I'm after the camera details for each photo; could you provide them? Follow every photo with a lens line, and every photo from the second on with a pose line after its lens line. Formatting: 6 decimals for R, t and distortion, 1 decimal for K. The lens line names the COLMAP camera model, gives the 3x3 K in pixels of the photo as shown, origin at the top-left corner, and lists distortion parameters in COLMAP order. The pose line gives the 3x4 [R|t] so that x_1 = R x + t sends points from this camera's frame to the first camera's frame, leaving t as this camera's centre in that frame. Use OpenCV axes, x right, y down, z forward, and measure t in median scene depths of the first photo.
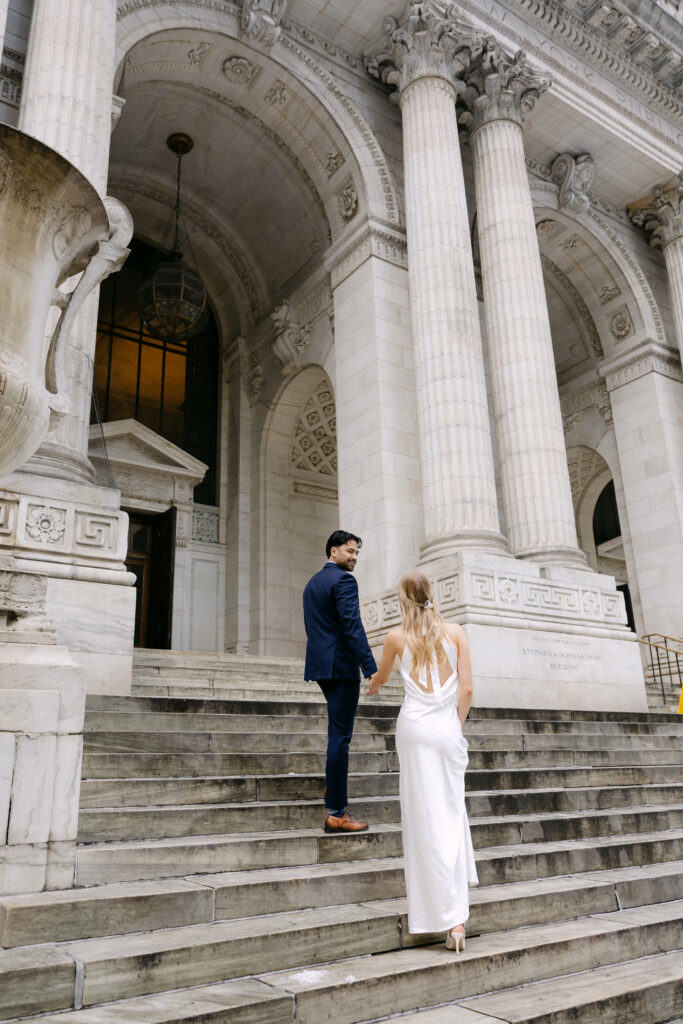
lens RADIAL K [[777.3, 0, 359.4], [0, 777.3, 465.6], [0, 0, 1]] dist [0.006039, 0.002275]
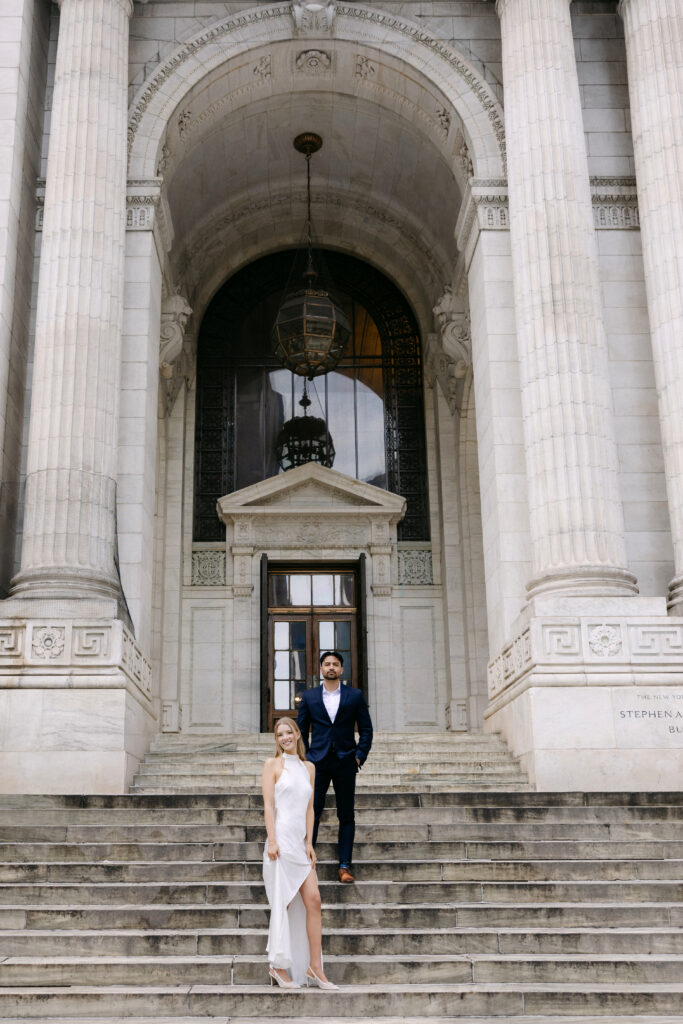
lens RADIAL K [[1072.3, 0, 306.3], [0, 1072.3, 455.7], [0, 0, 1]] dist [-0.007430, 0.022939]
pose [[0.831423, -0.172193, -0.528285, 0.526682], [0.189035, 0.981713, -0.022480, -0.058263], [0.522495, -0.081174, 0.848770, -0.093036]]
